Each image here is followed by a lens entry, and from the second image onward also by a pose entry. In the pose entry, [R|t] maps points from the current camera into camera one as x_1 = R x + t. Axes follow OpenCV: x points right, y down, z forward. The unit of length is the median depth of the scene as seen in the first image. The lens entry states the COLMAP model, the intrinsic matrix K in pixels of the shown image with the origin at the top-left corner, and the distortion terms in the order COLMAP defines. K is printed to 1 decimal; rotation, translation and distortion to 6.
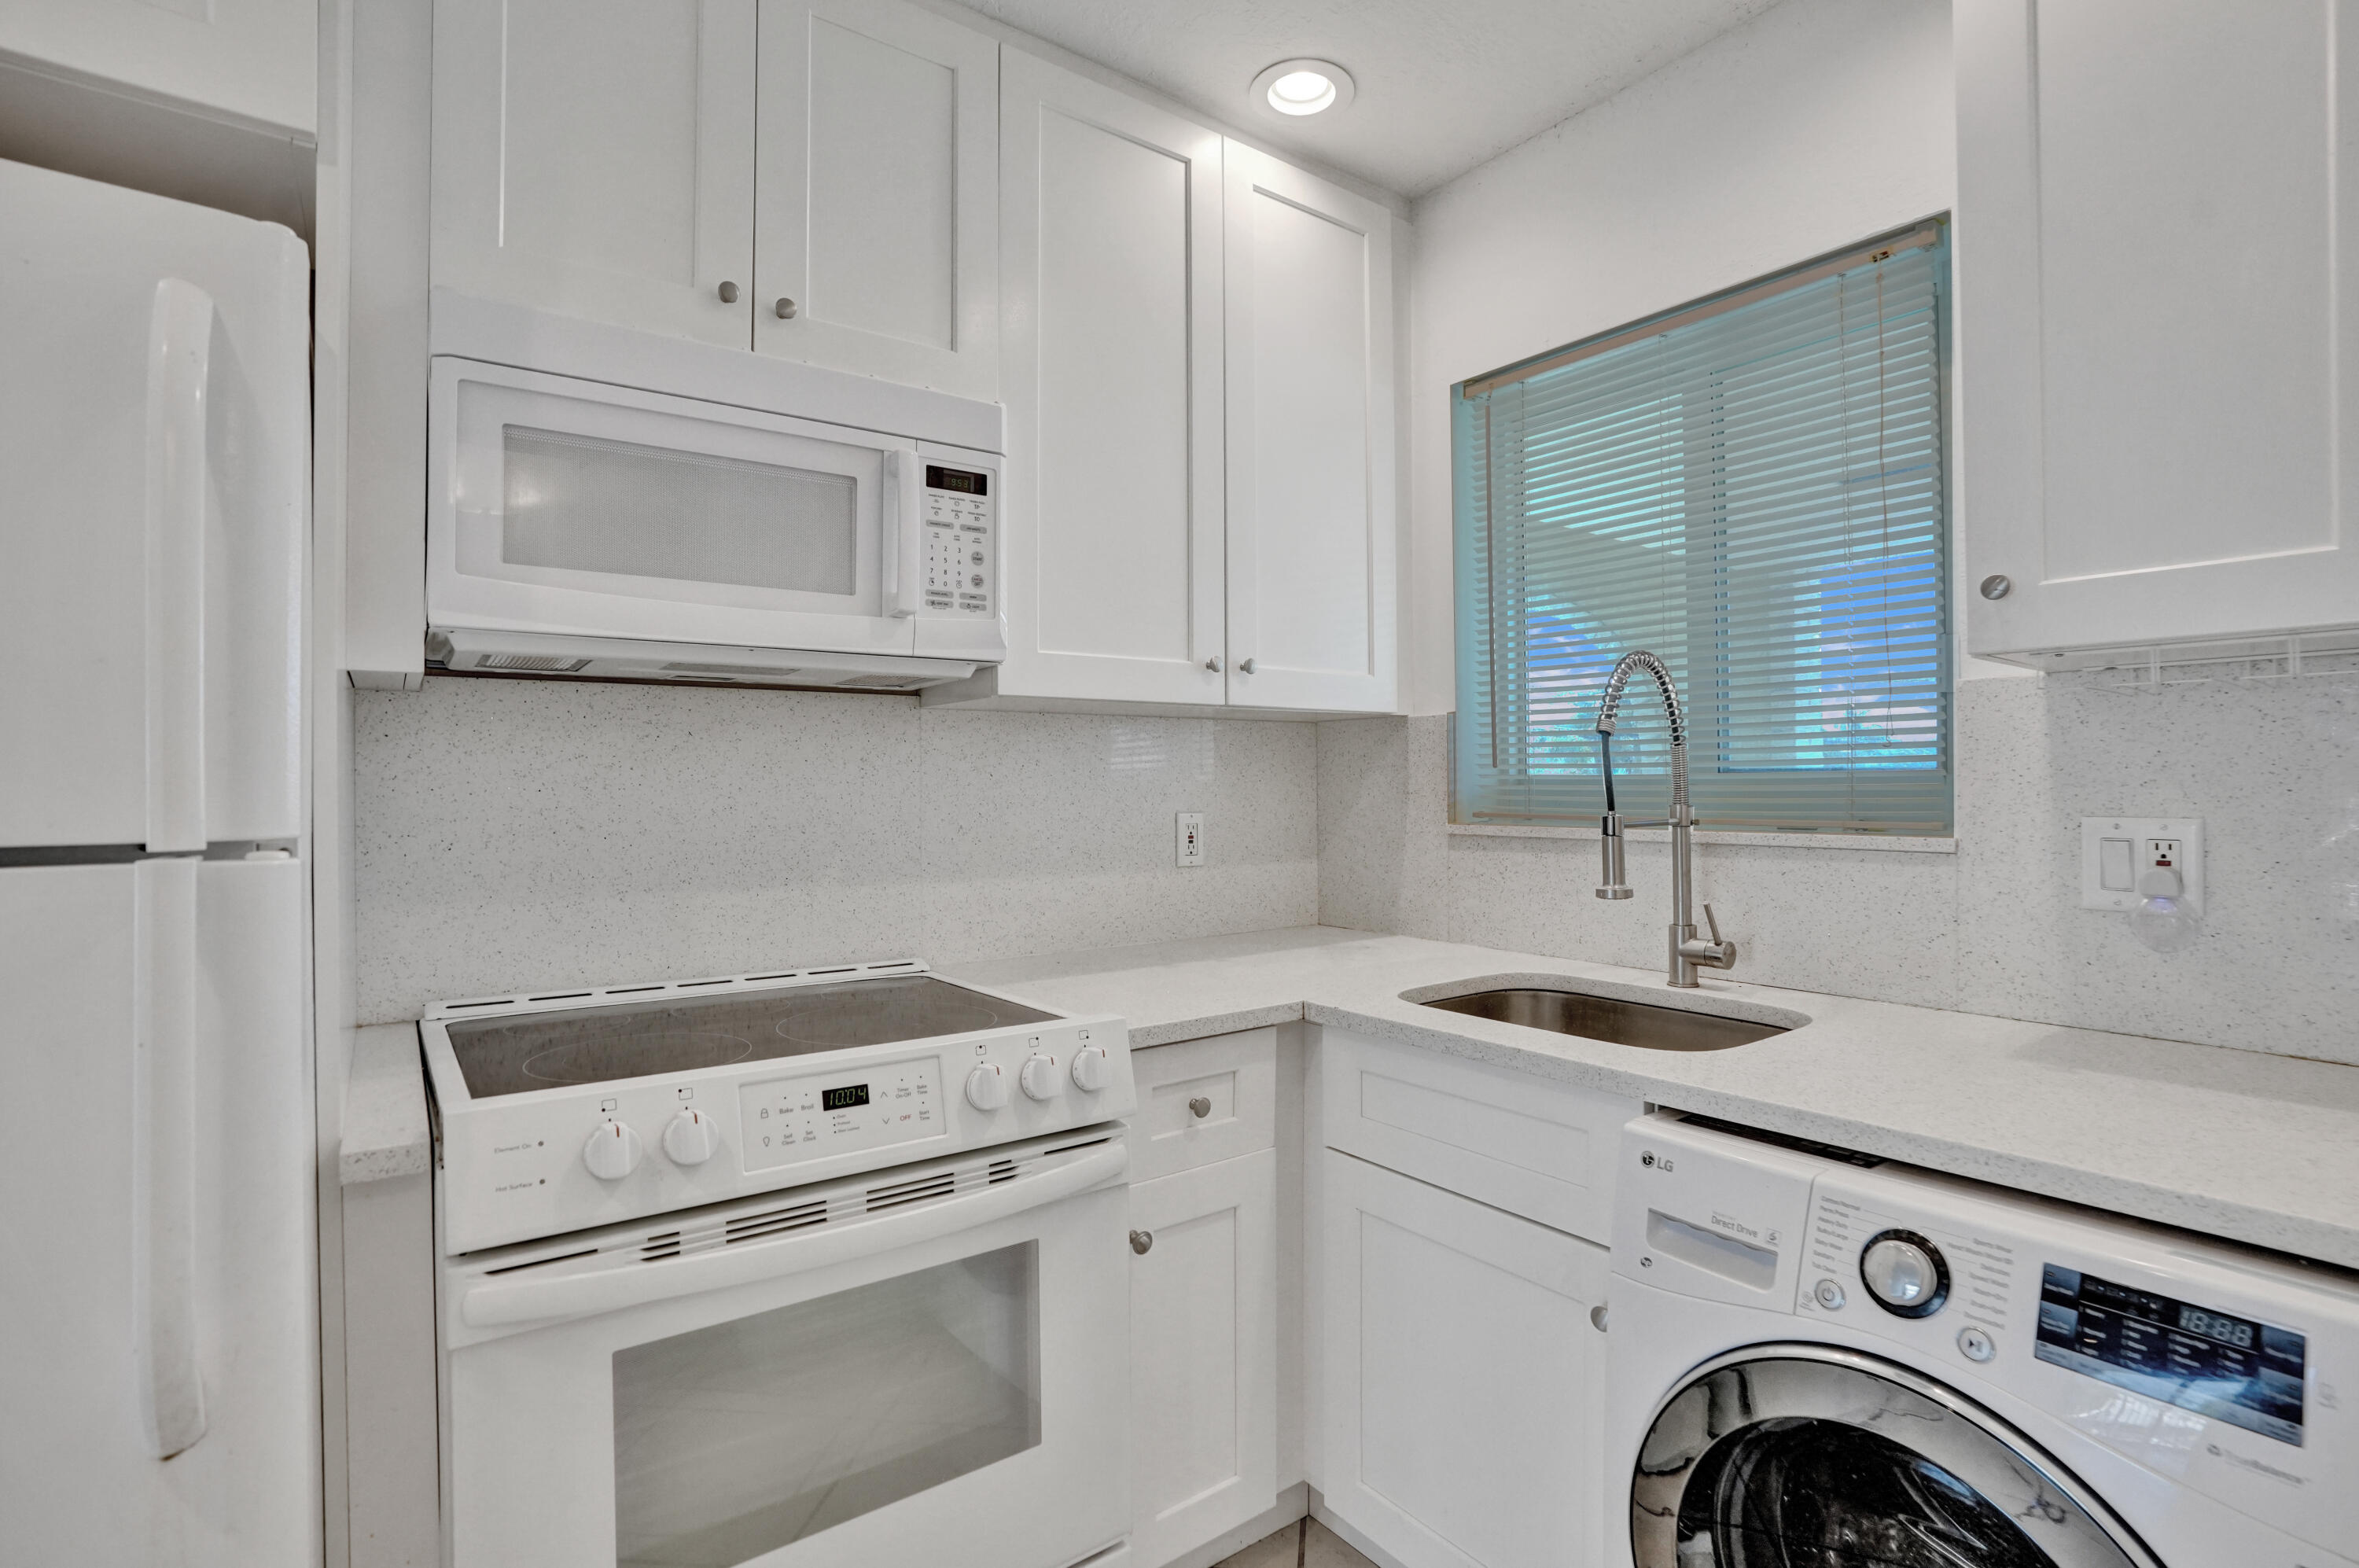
lens RADIAL K [[1113.2, 0, 1181.7], [0, 1113.2, 776.8], [0, 0, 1]] dist [-0.064046, 0.025696]
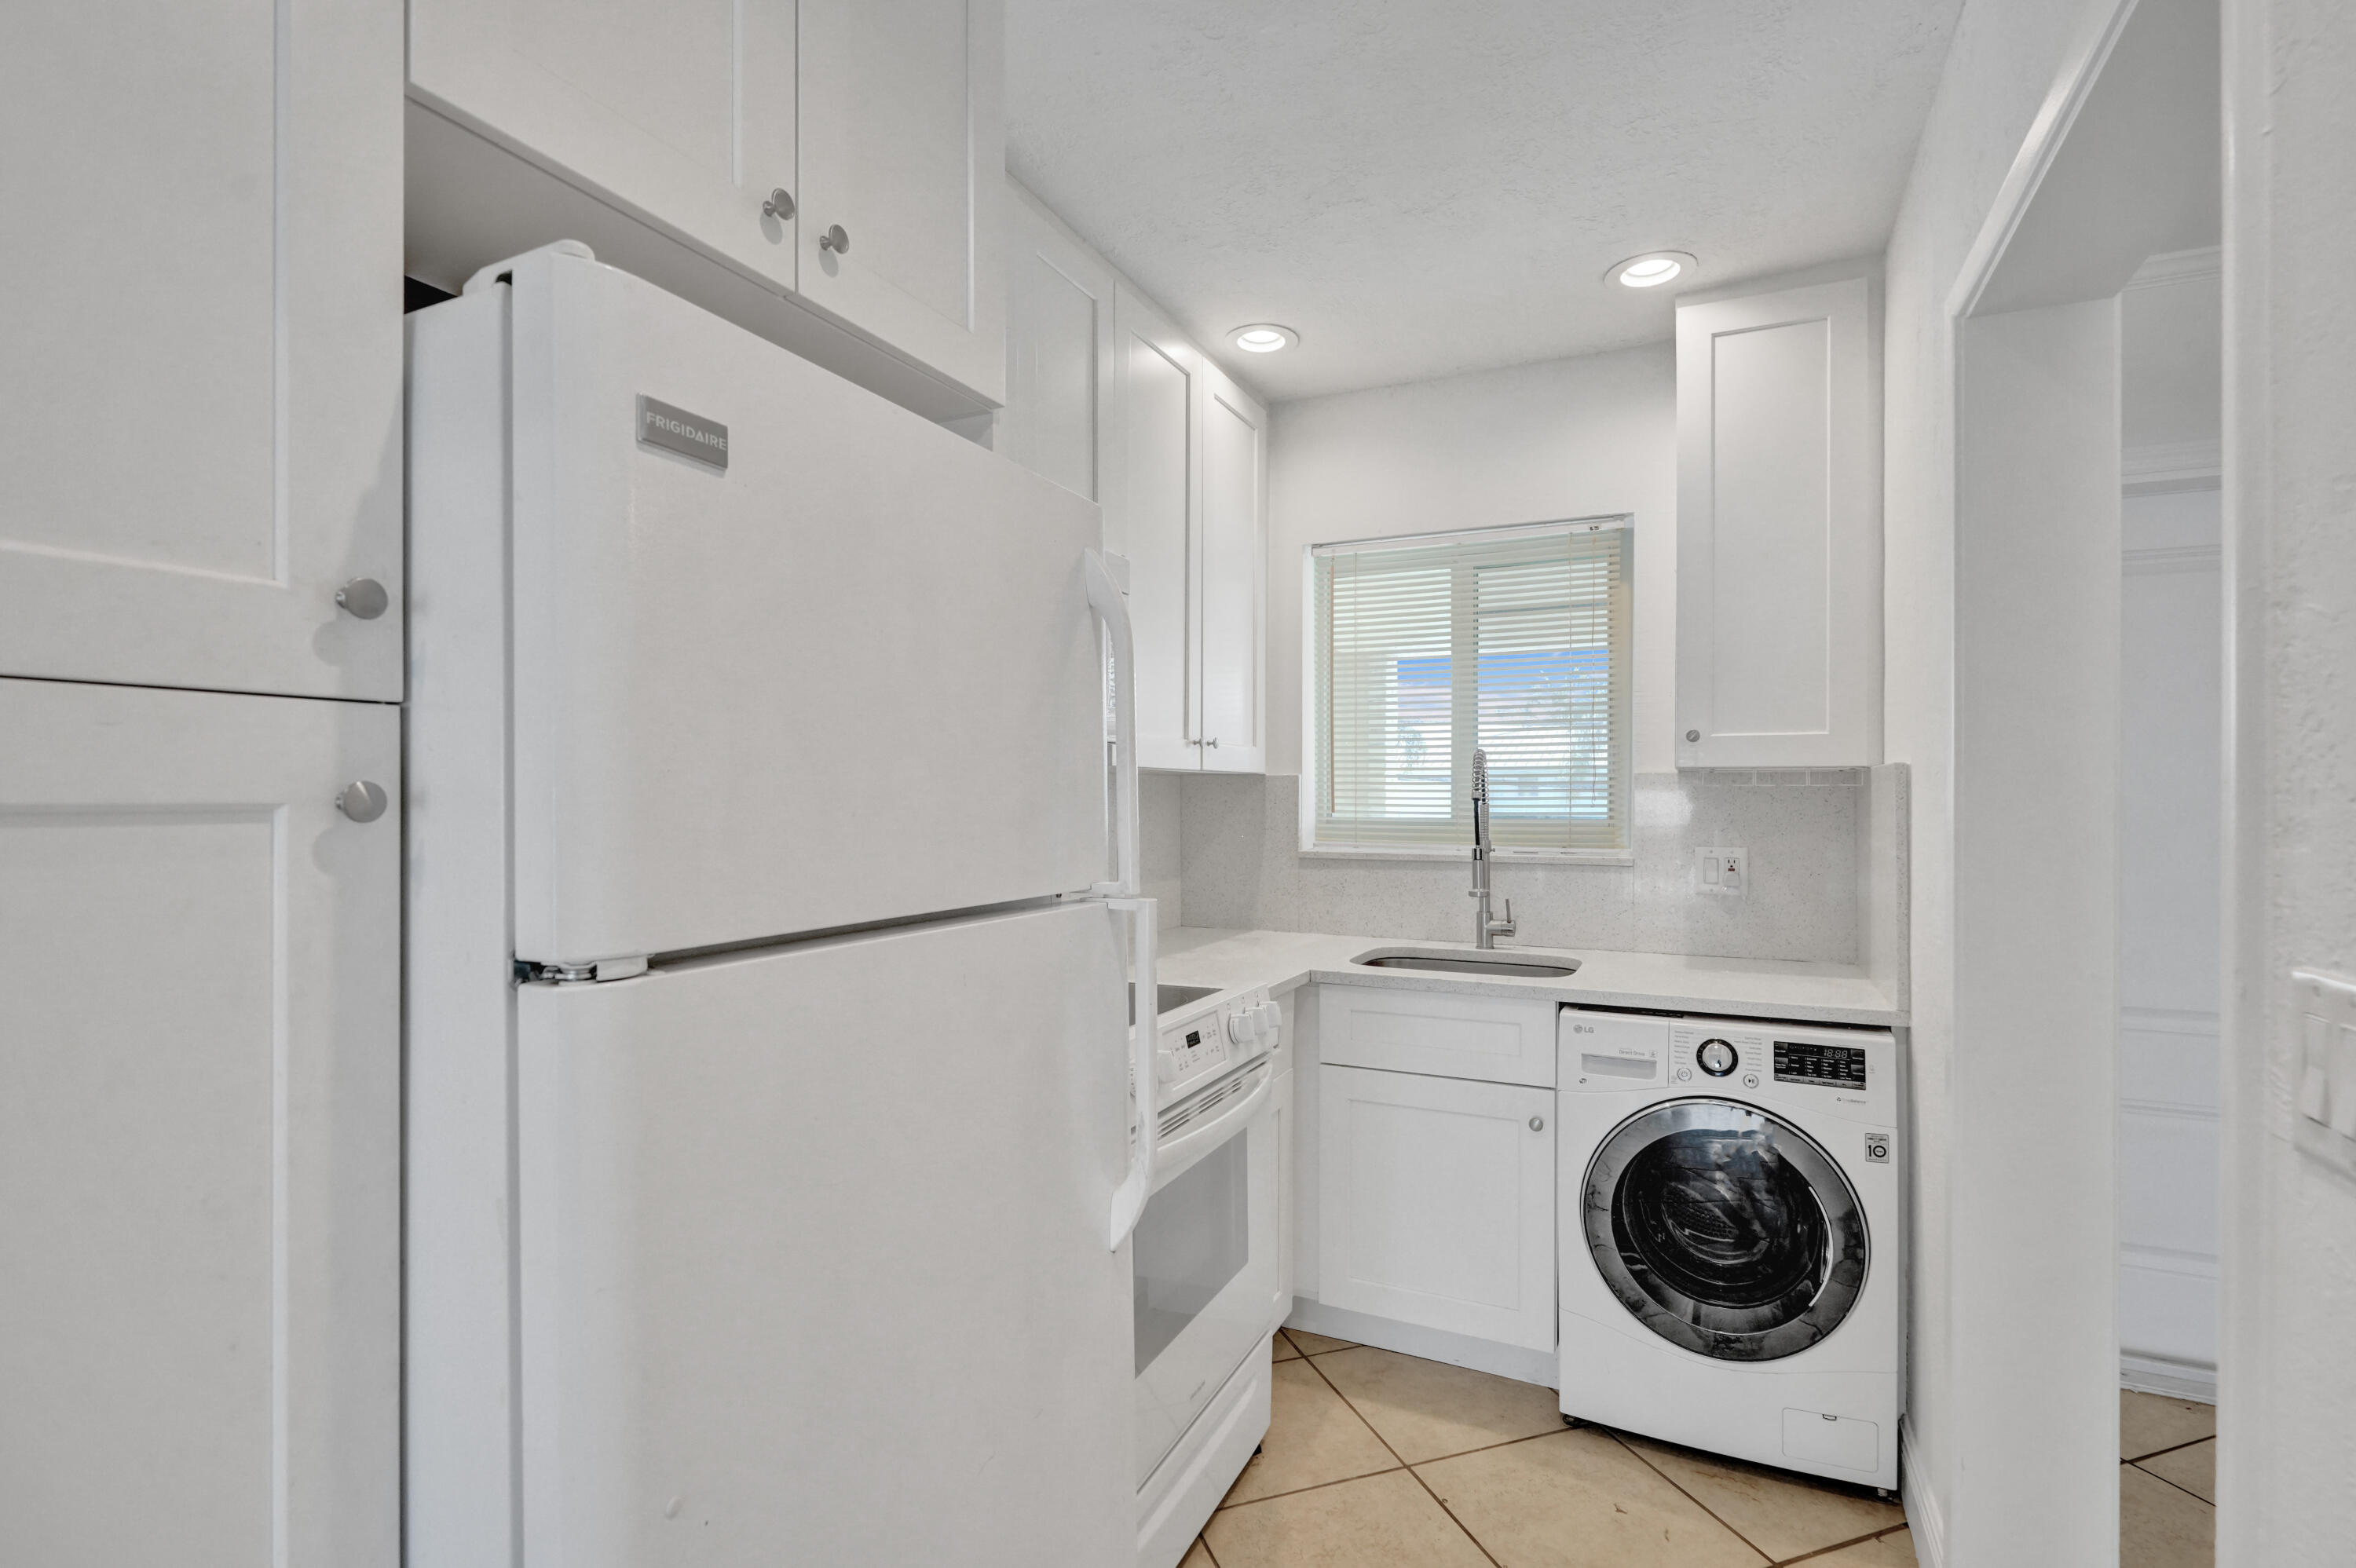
lens RADIAL K [[1112.8, 0, 1182.8], [0, 1112.8, 793.8], [0, 0, 1]] dist [-0.001894, -0.000187]
pose [[0.879928, 0.008512, 0.475030, -0.834671], [-0.009643, 0.999954, -0.000056, -0.043958], [-0.475008, -0.004532, 0.879970, -0.295179]]
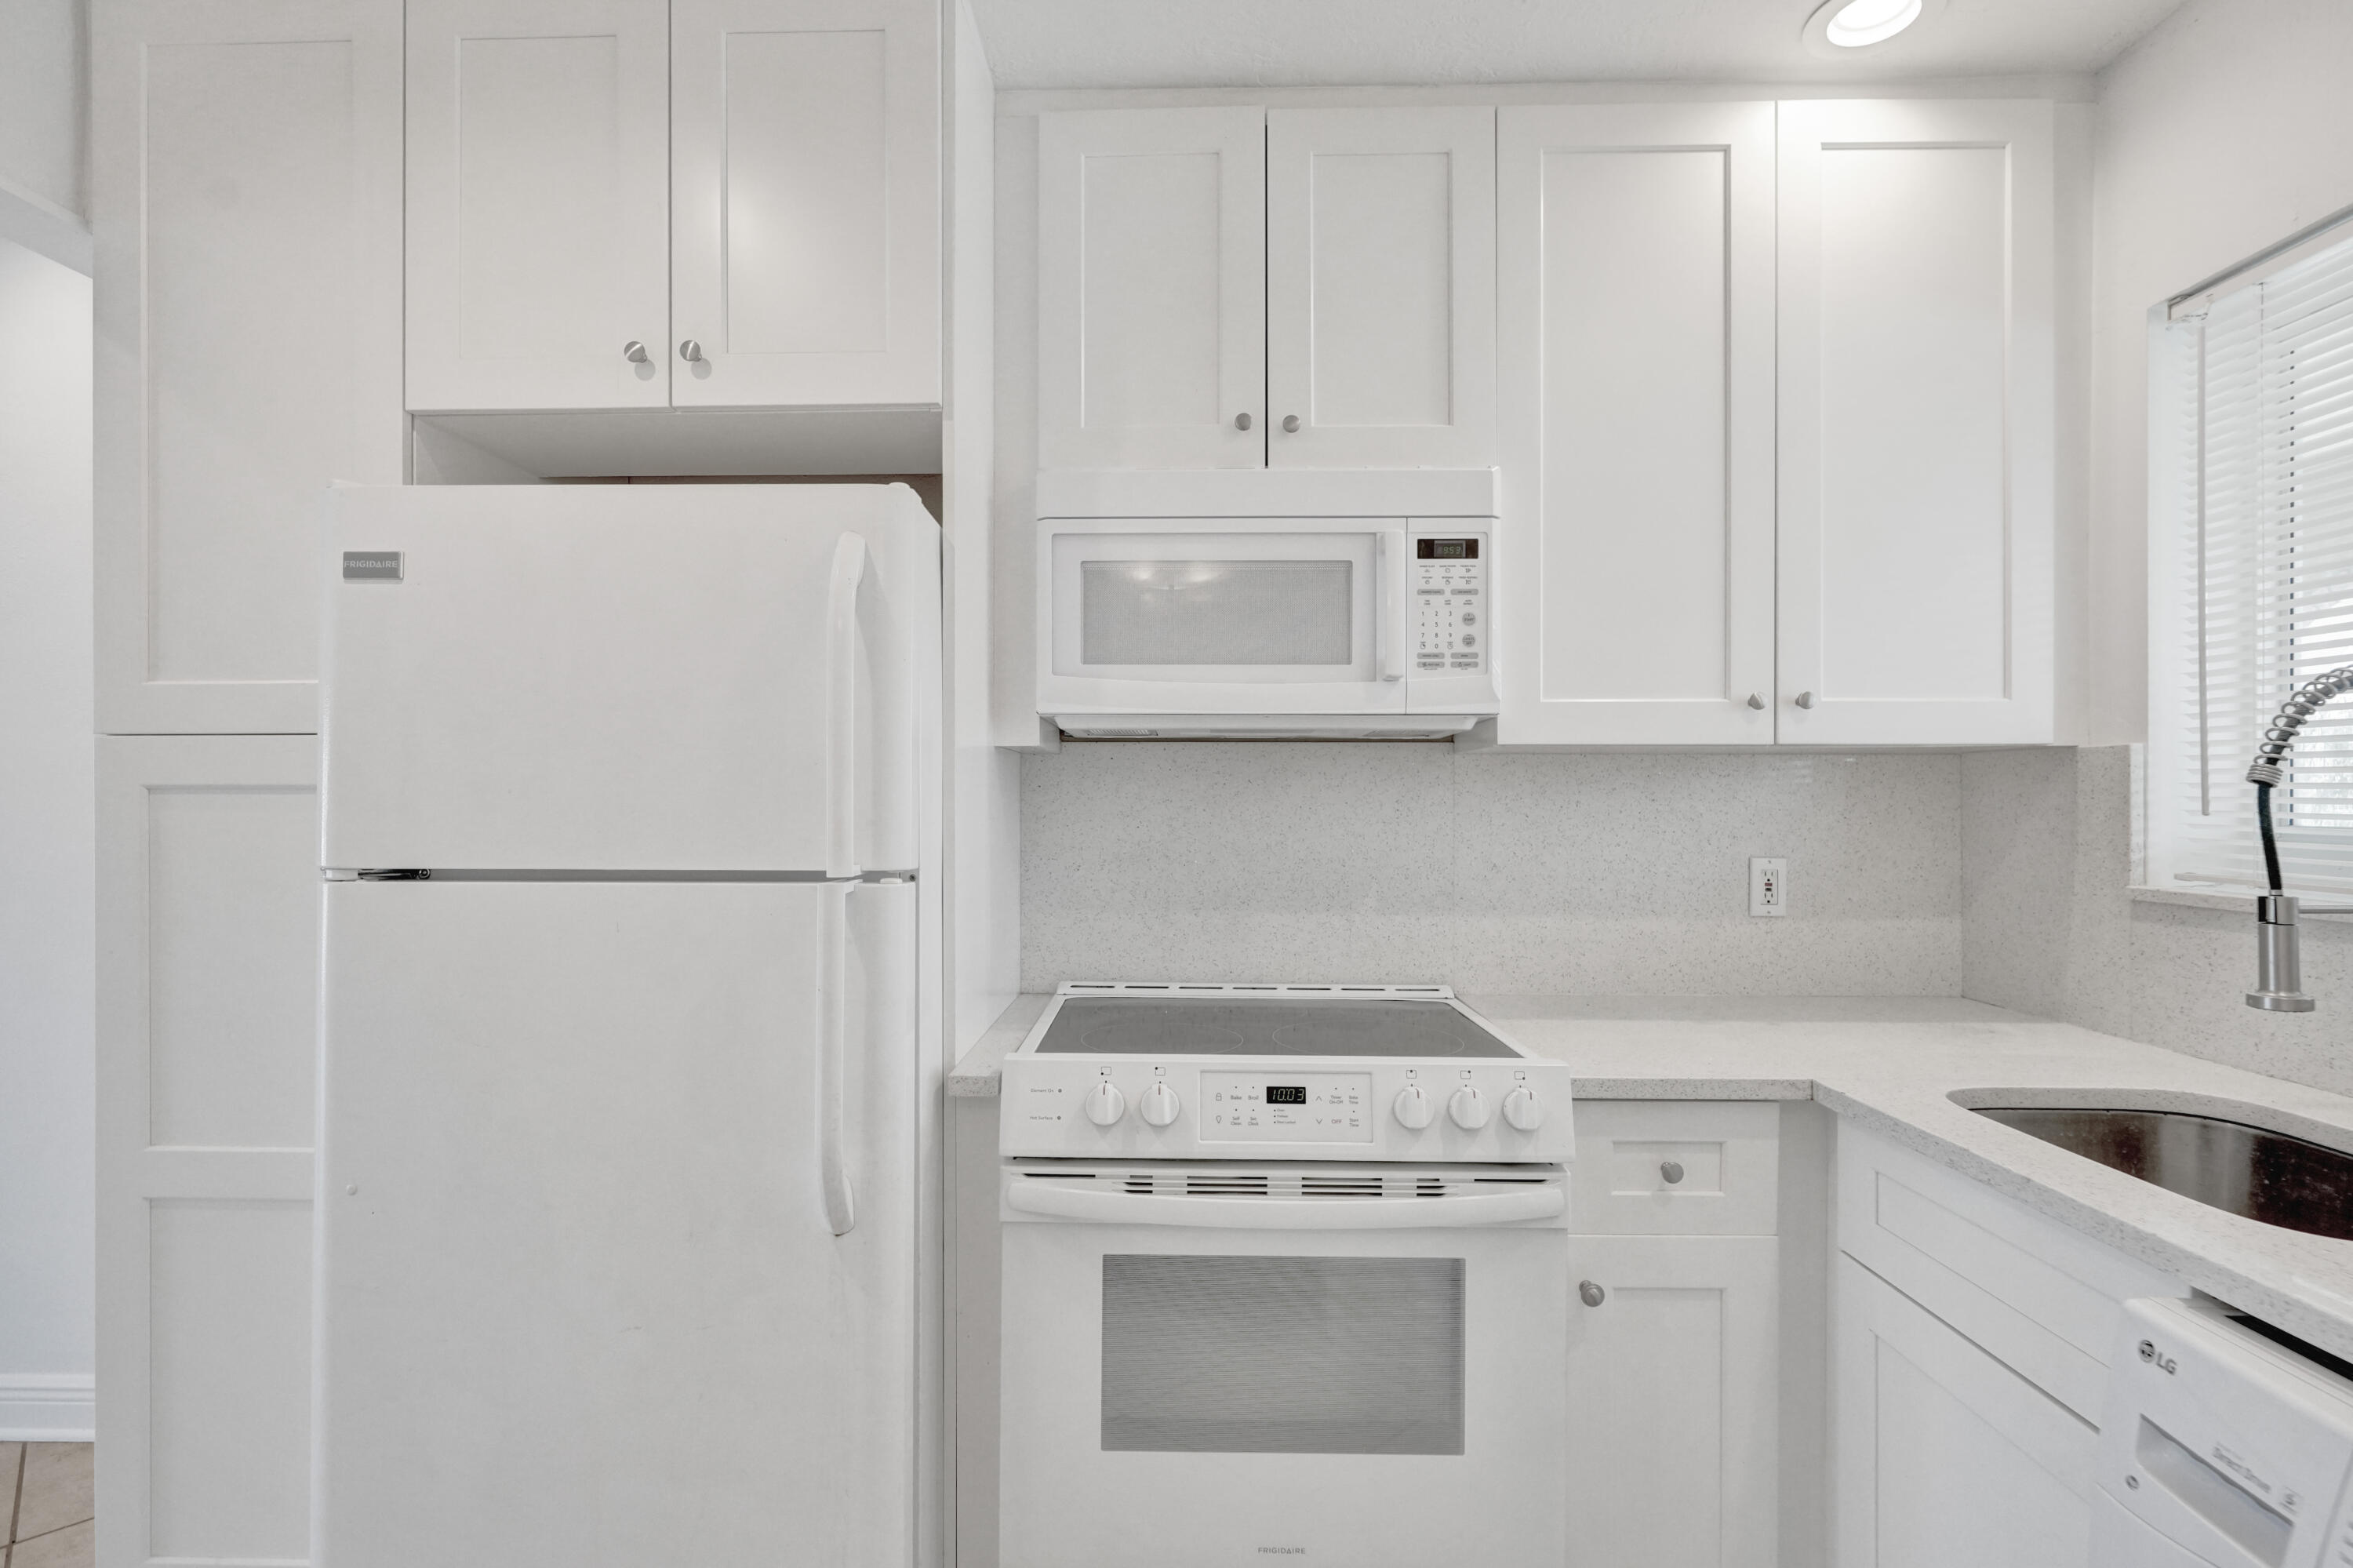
lens RADIAL K [[1118.3, 0, 1169.1], [0, 1118.3, 801.2], [0, 0, 1]] dist [-0.001047, 0.000260]
pose [[0.790085, 0.008656, -0.612937, 0.267563], [-0.001892, 0.999930, 0.011683, -0.035349], [0.612995, -0.008071, 0.790046, -0.034660]]
